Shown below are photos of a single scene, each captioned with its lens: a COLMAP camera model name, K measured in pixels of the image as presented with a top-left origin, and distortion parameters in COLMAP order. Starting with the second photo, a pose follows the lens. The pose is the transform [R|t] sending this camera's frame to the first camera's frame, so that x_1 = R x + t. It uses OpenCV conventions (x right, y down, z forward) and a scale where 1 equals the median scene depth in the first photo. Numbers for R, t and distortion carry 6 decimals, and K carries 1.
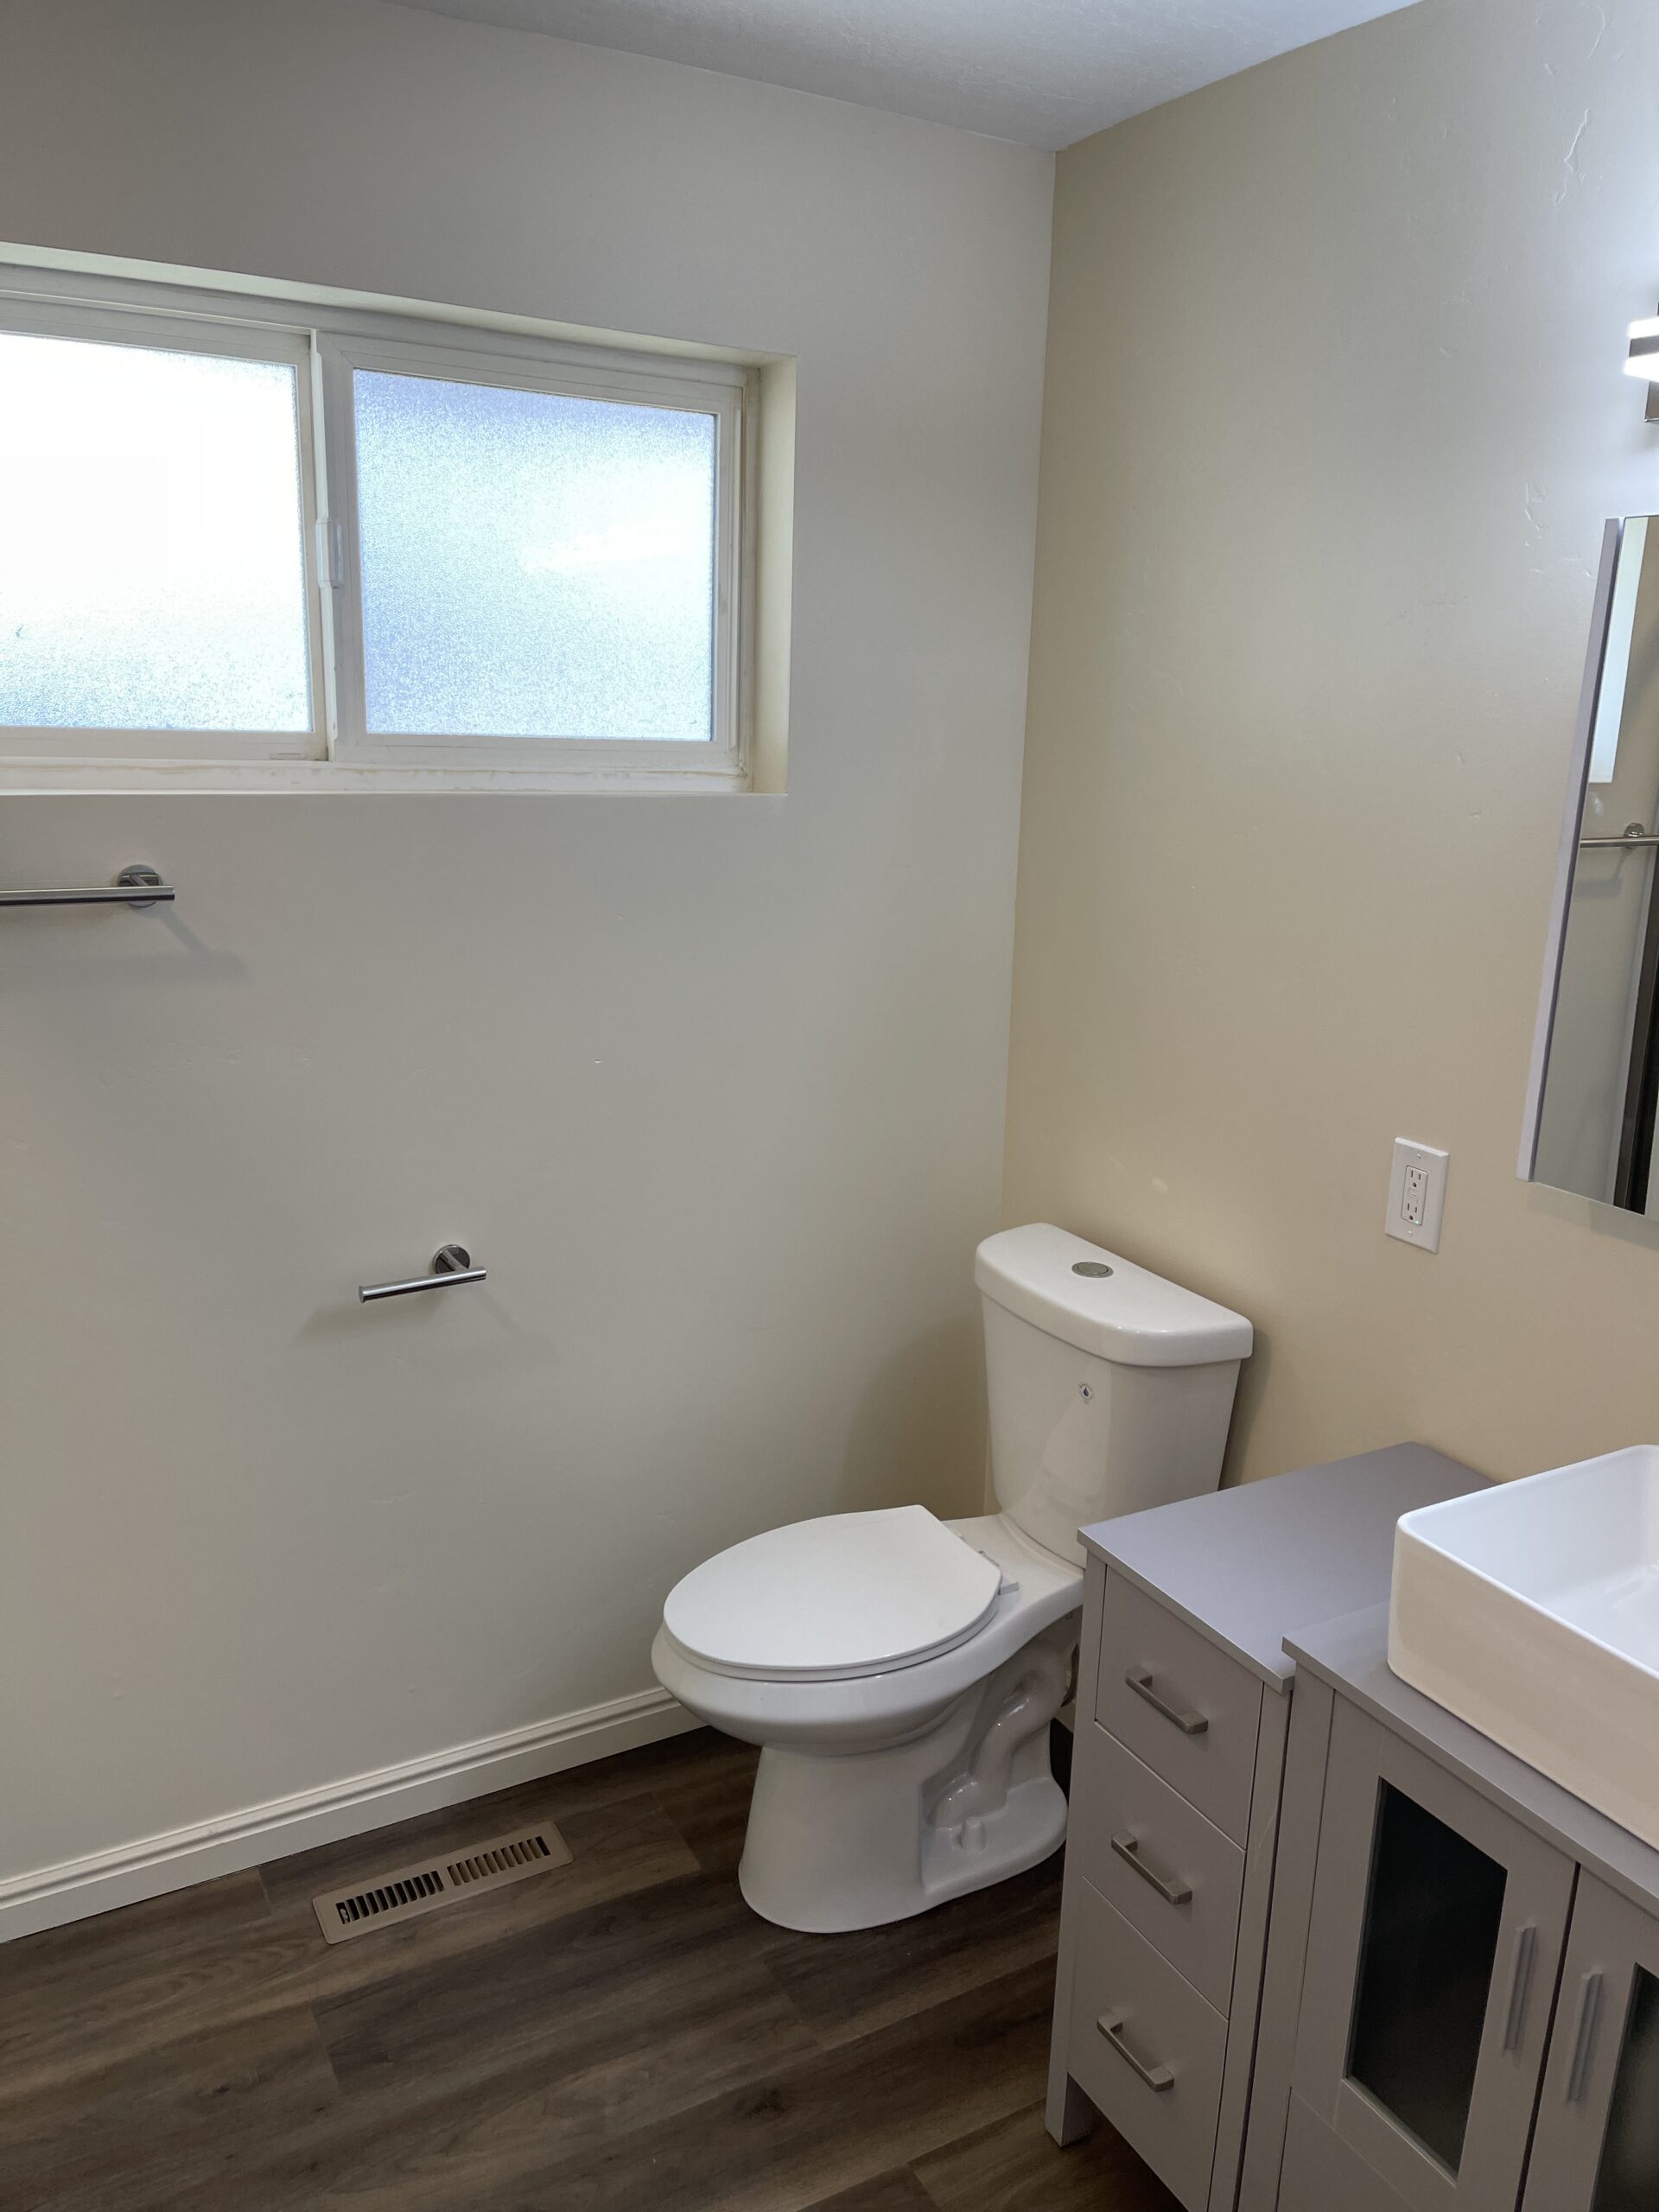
lens RADIAL K [[1592.2, 0, 829.5], [0, 1592.2, 1106.0], [0, 0, 1]] dist [0.076729, -0.106967]
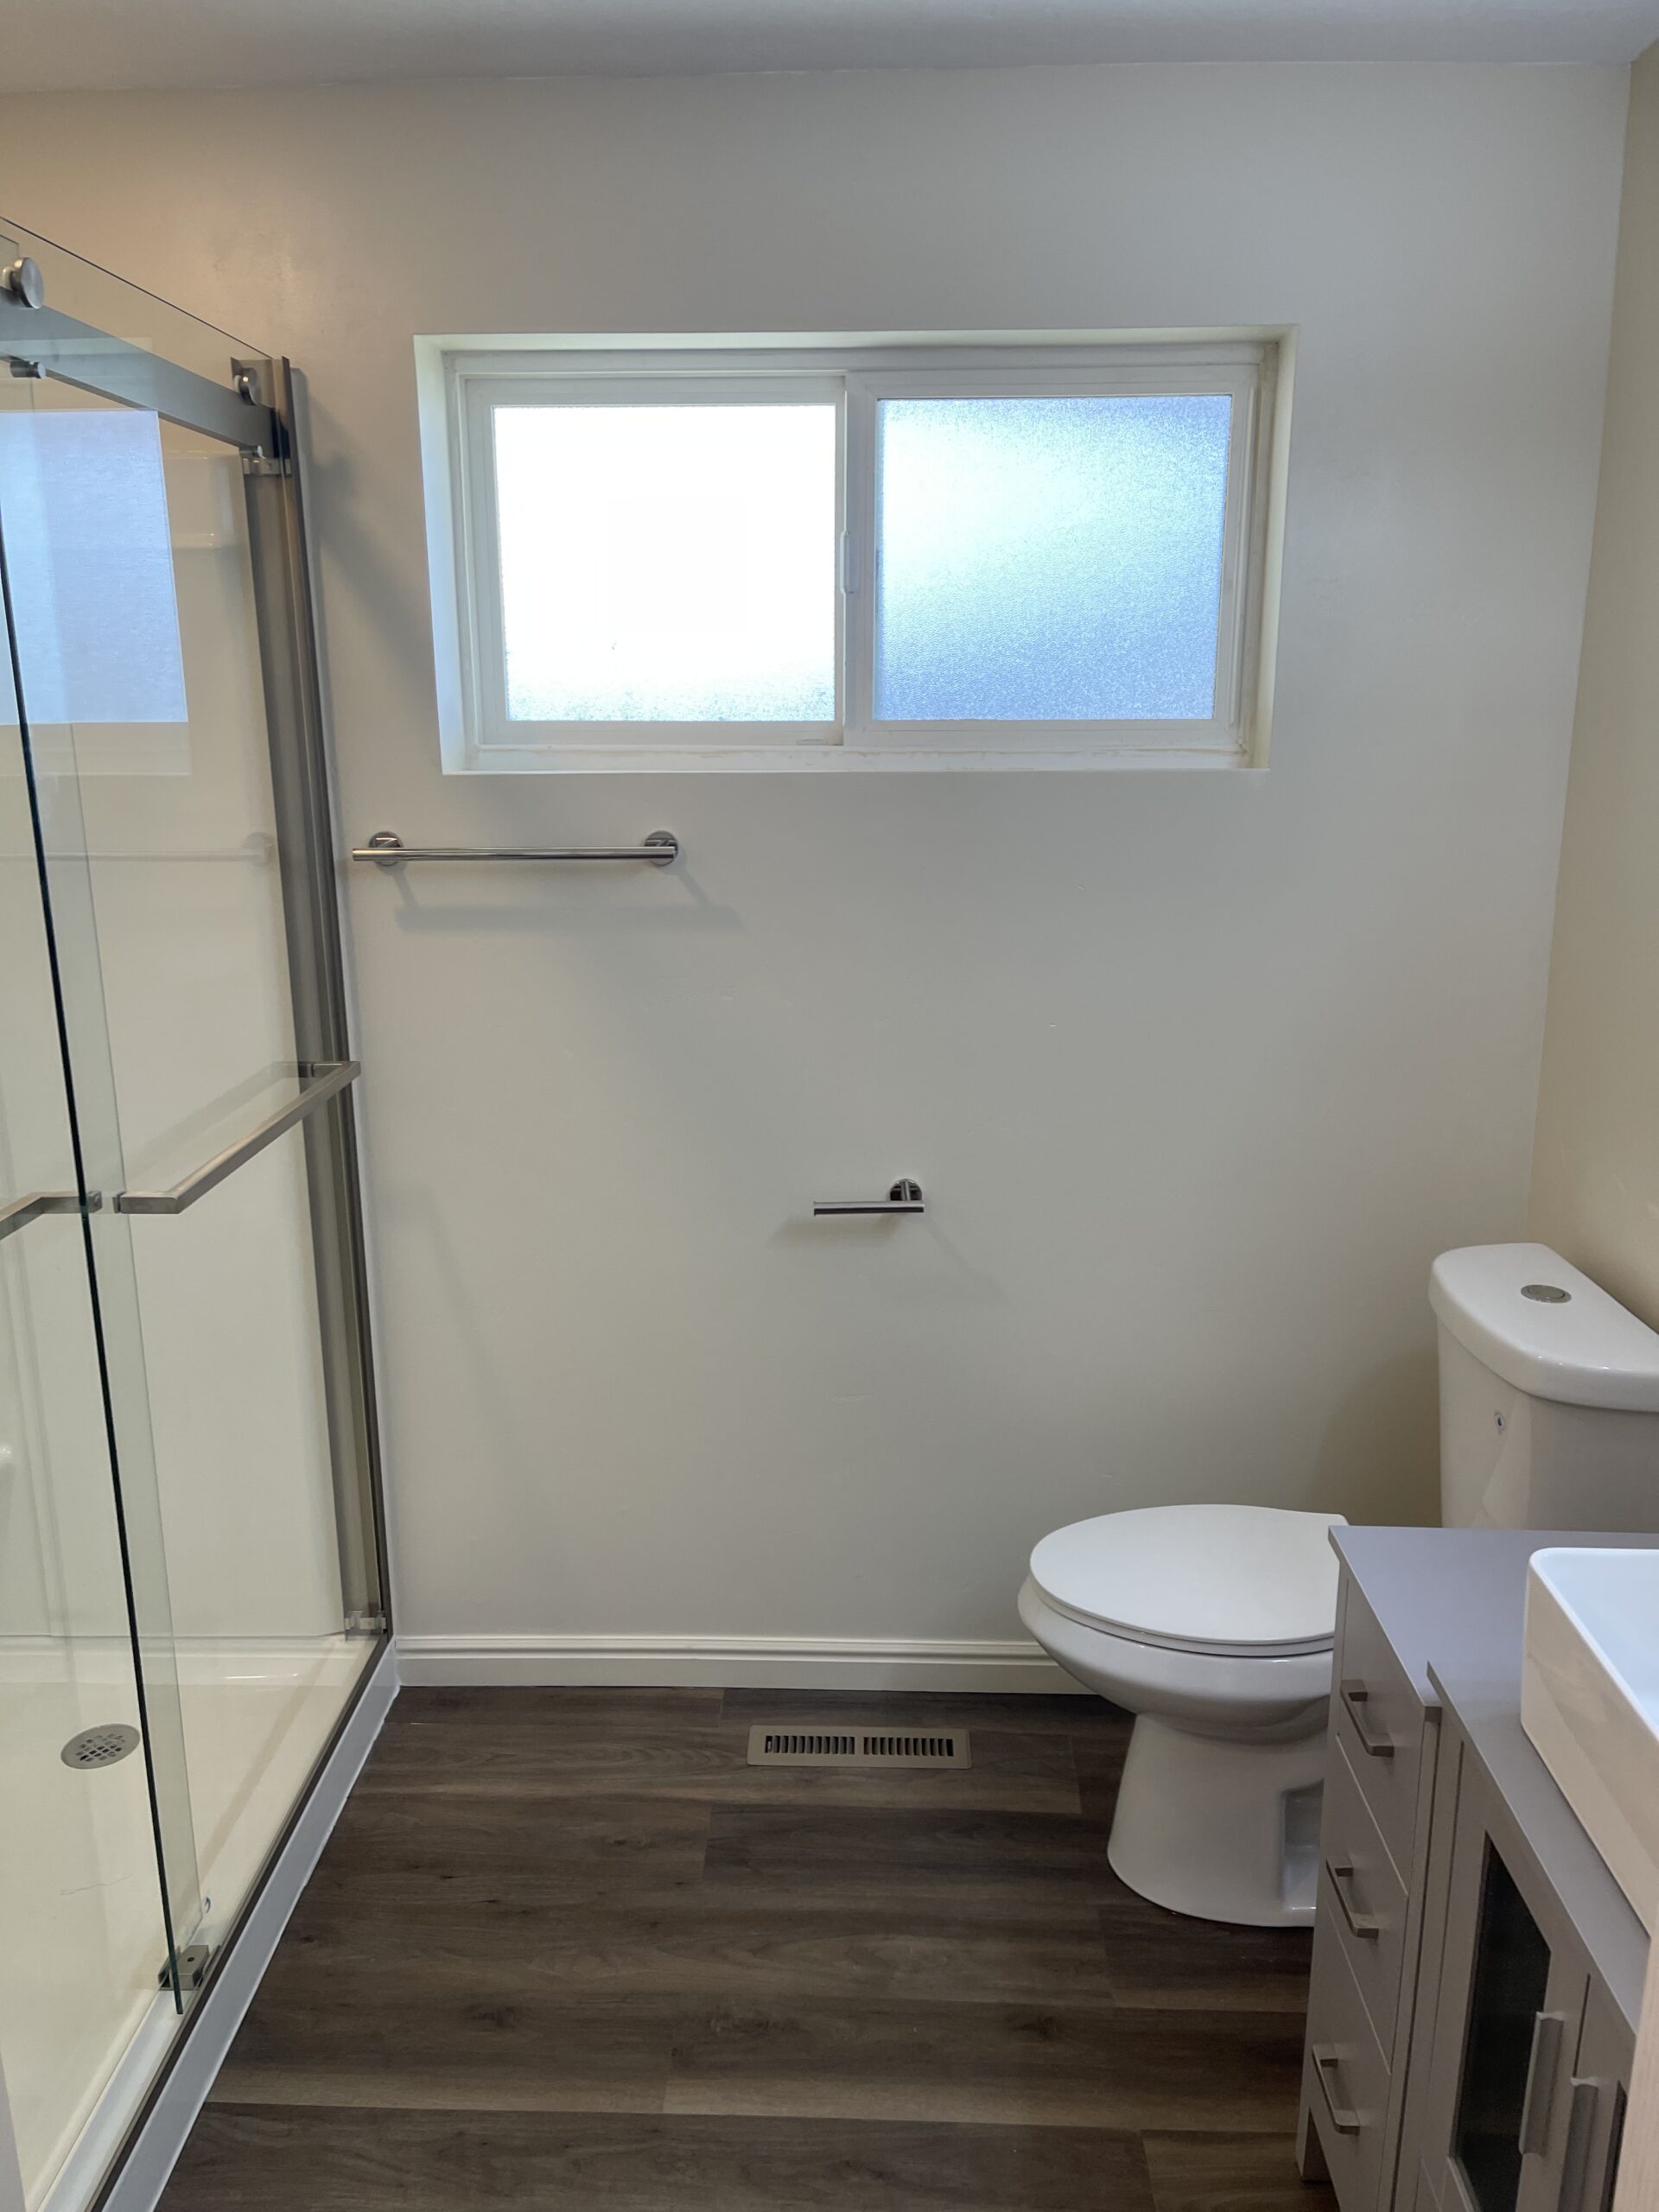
lens RADIAL K [[1592.2, 0, 829.5], [0, 1592.2, 1106.0], [0, 0, 1]] dist [0.076729, -0.106967]
pose [[0.856273, 0.093251, -0.508037, 0.290430], [-0.098760, 0.994980, 0.016174, 0.025254], [0.506995, 0.036325, 0.861183, 0.018373]]
